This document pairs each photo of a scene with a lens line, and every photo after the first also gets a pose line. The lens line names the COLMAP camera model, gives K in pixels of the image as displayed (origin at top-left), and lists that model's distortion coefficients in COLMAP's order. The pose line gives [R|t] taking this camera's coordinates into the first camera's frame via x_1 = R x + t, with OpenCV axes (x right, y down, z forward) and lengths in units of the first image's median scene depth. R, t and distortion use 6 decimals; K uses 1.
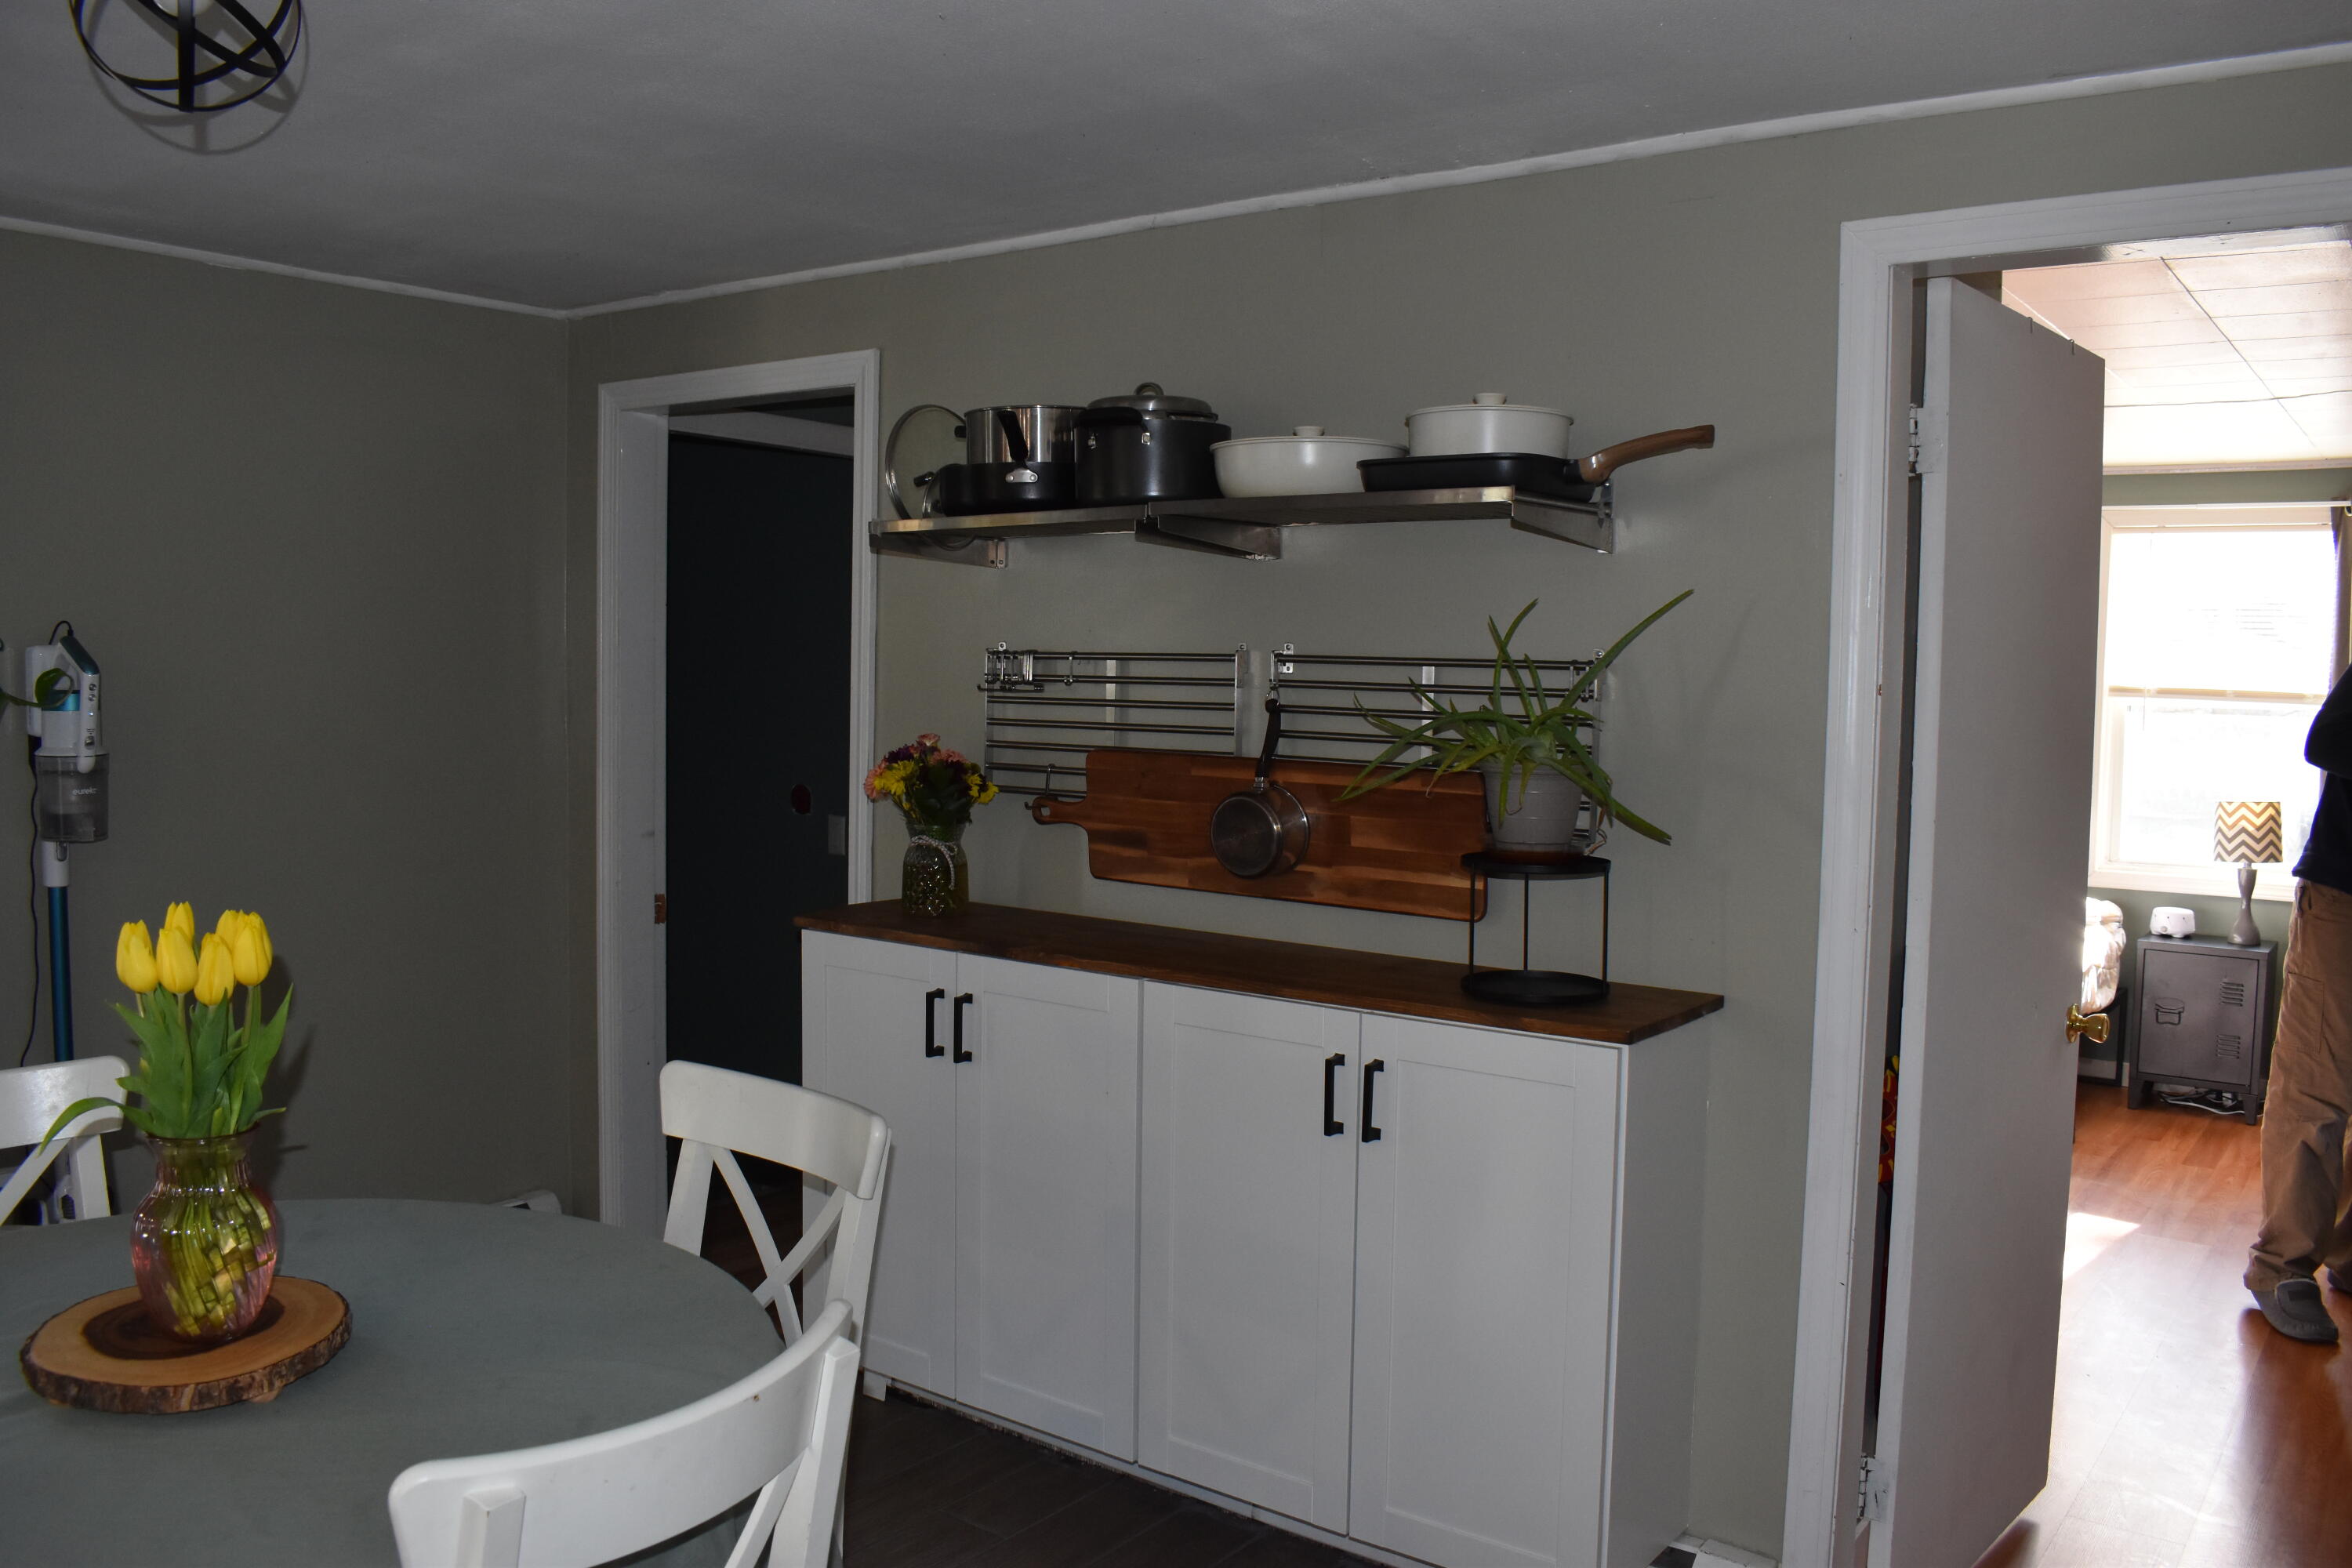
lens RADIAL K [[1830.2, 0, 1181.1], [0, 1830.2, 776.5], [0, 0, 1]] dist [-0.095032, 0.013780]
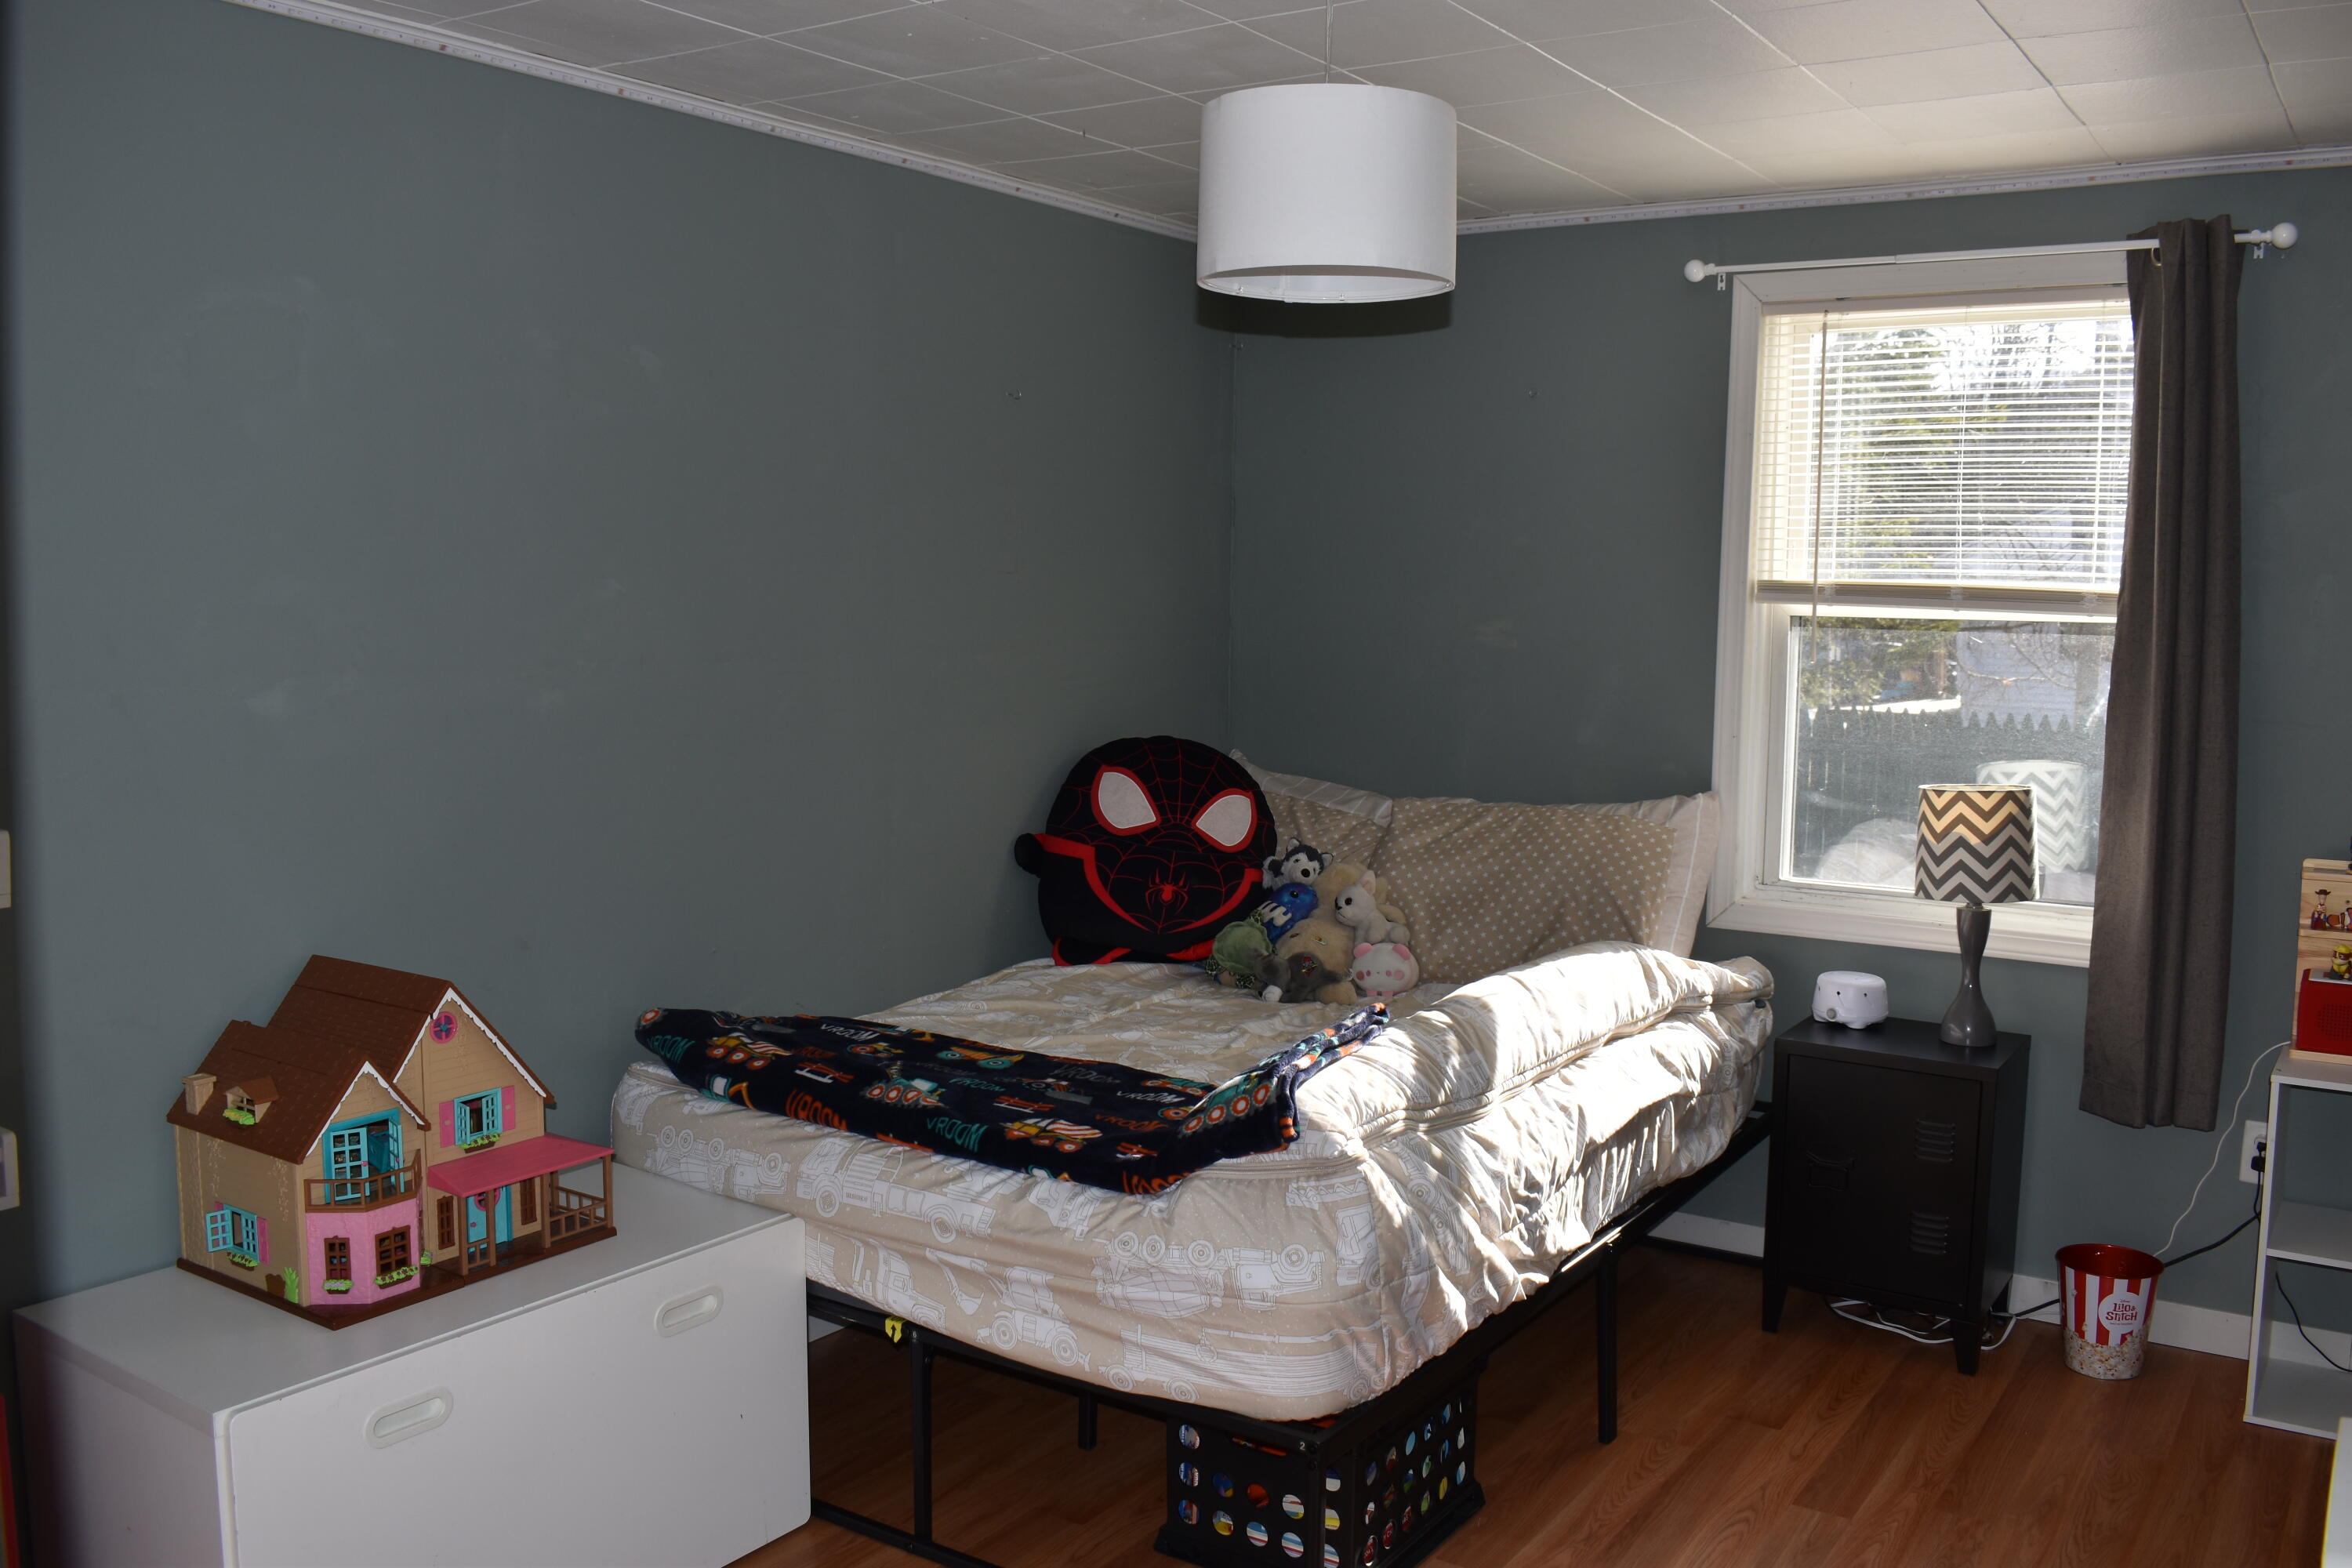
lens RADIAL K [[1983.6, 0, 1175.4], [0, 1983.6, 791.4], [0, 0, 1]] dist [-0.078823, -0.000502]
pose [[0.998409, -0.013986, 0.054617, 0.322432], [0.011486, 0.998884, 0.045812, -0.016140], [-0.055197, -0.045112, 0.997456, 0.406957]]
